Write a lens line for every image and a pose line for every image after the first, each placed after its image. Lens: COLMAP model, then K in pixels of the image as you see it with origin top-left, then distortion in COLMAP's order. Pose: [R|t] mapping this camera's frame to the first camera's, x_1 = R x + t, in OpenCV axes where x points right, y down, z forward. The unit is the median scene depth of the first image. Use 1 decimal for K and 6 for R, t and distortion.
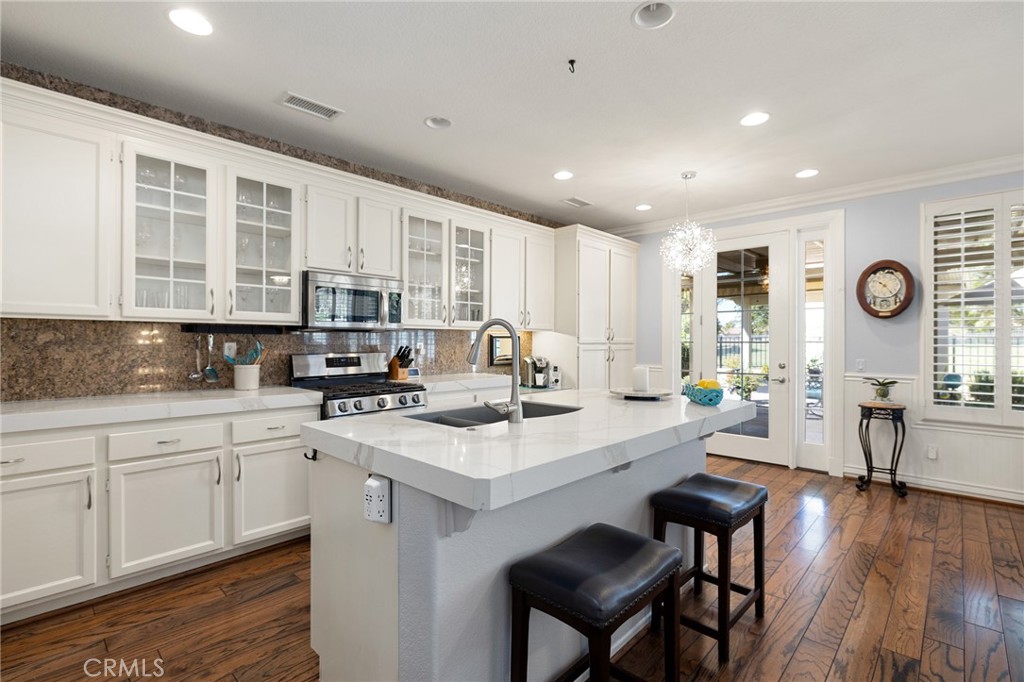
lens RADIAL K [[463.9, 0, 519.1], [0, 463.9, 343.9], [0, 0, 1]] dist [-0.003008, -0.000258]
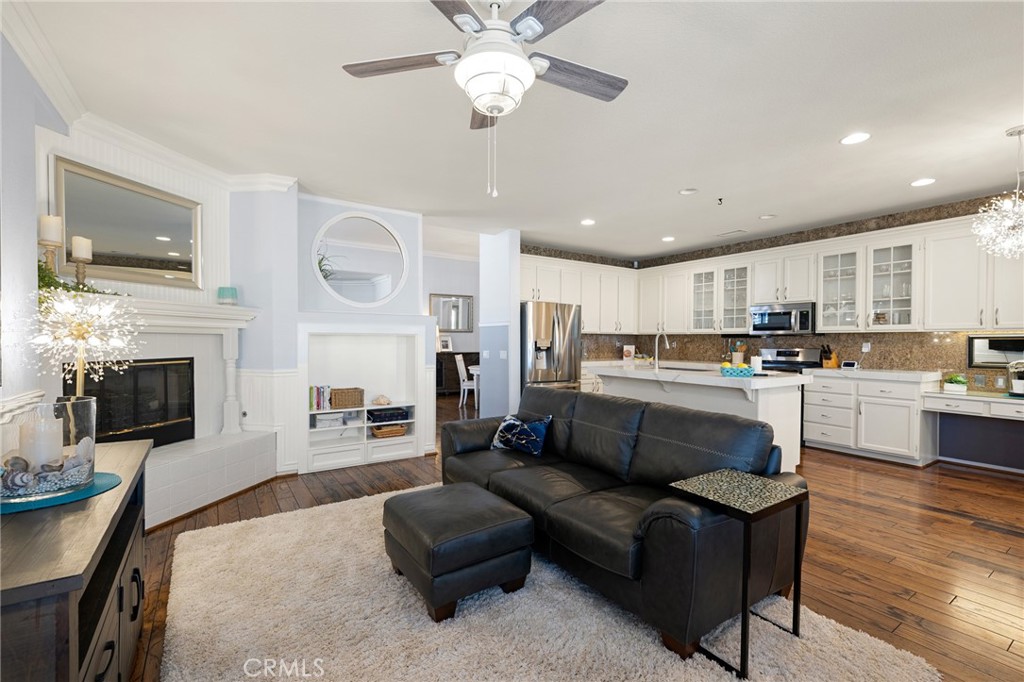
lens RADIAL K [[447.2, 0, 497.4], [0, 447.2, 337.4], [0, 0, 1]] dist [0.001323, 0.000701]
pose [[-0.249348, -0.011280, -0.968348, 1.447265], [-0.012630, 0.999885, -0.008396, 0.005990], [0.968332, 0.010137, -0.249462, 0.367676]]
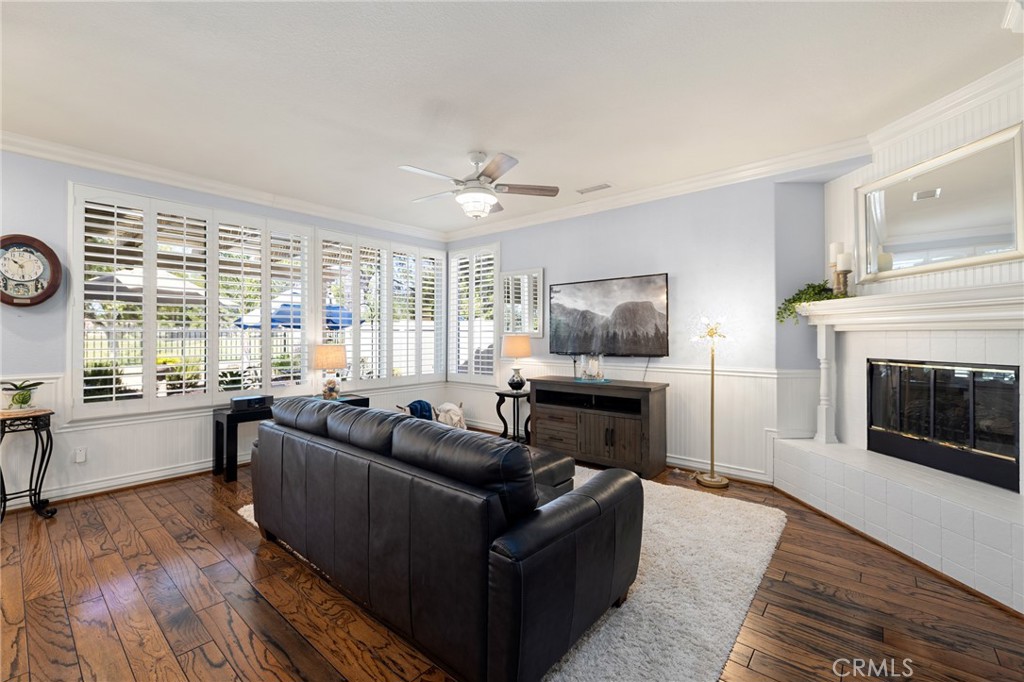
lens RADIAL K [[426.6, 0, 512.0], [0, 426.6, 341.0], [0, 0, 1]] dist [0.000577, -0.000031]
pose [[-0.050442, -0.006994, 0.998702, -0.001247], [-0.001394, 0.999975, 0.006933, -0.001254], [-0.998726, -0.001043, -0.050451, 0.200808]]
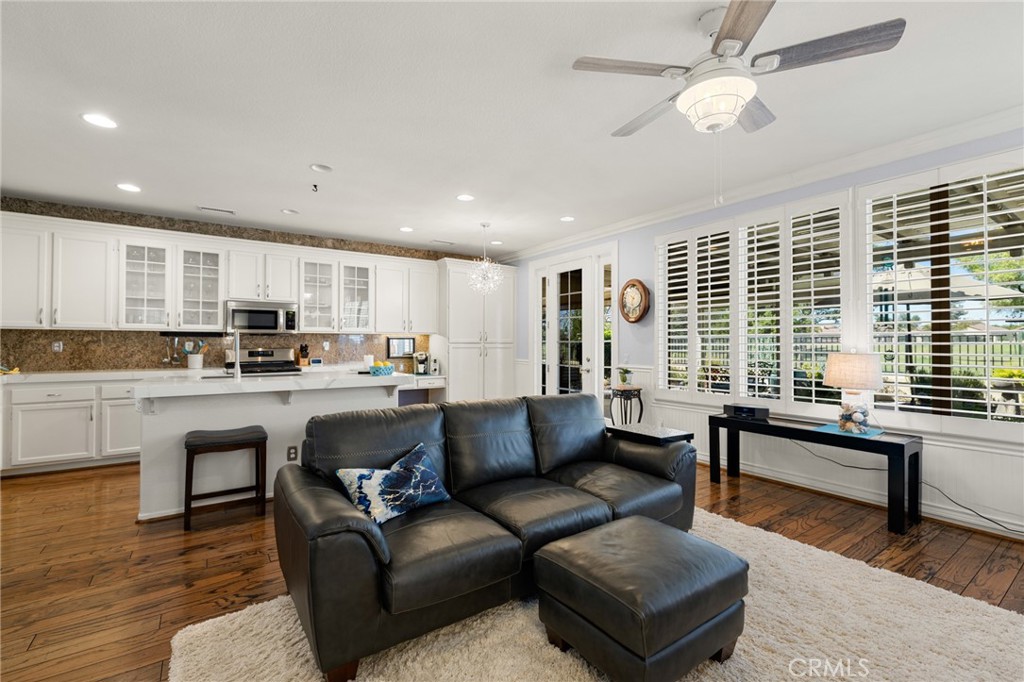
lens RADIAL K [[443.7, 0, 525.0], [0, 443.7, 340.9], [0, 0, 1]] dist [0.001159, -0.000042]
pose [[0.980829, -0.003196, -0.194844, 0.825713], [0.000844, 0.999926, -0.012151, 0.012607], [0.194868, 0.011754, 0.980759, -0.352685]]
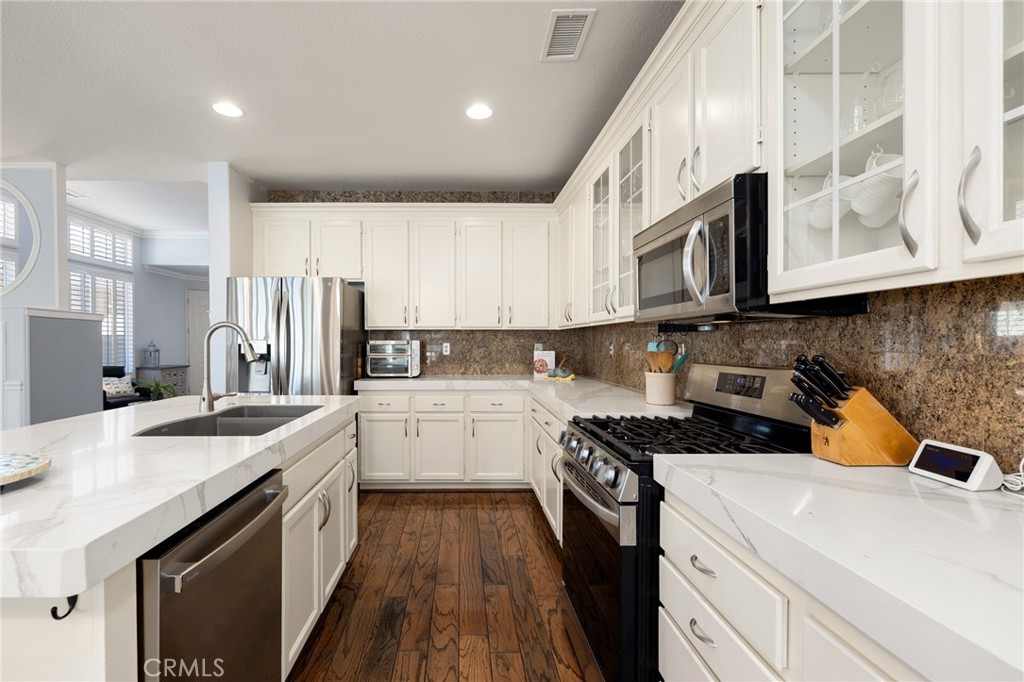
lens RADIAL K [[442.7, 0, 459.0], [0, 442.7, 340.1], [0, 0, 1]] dist [0.000328, 0.000028]
pose [[-0.731952, -0.005577, -0.681334, 0.145507], [-0.003610, 0.999984, -0.004307, -0.002966], [0.681347, -0.000693, -0.731960, 1.112027]]
